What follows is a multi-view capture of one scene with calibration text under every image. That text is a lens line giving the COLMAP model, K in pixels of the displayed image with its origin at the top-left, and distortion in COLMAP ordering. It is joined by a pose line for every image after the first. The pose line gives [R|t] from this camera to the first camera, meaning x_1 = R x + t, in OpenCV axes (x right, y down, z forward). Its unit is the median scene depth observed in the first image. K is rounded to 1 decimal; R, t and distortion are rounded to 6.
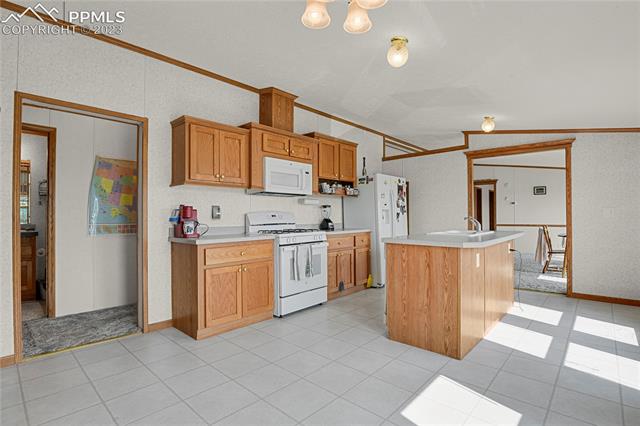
lens RADIAL K [[313.4, 0, 322.3], [0, 313.4, 214.9], [0, 0, 1]] dist [-0.022838, -0.000782]
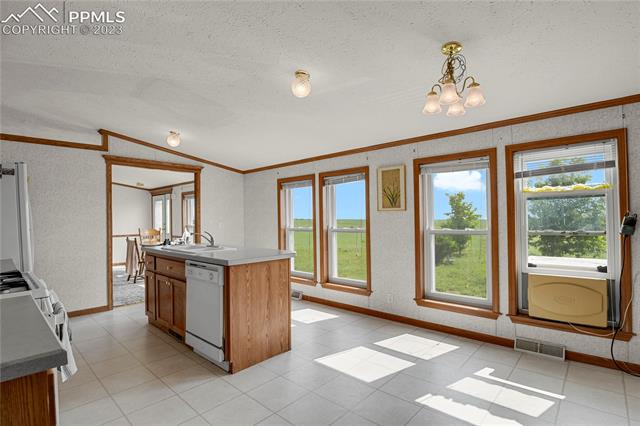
lens RADIAL K [[313.4, 0, 322.2], [0, 313.4, 213.0], [0, 0, 1]] dist [-0.022838, -0.000782]
pose [[0.000718, 0.020697, 0.999786, -0.703790], [0.009122, 0.999744, -0.020703, -0.039971], [-0.999958, 0.009134, 0.000529, 0.765379]]
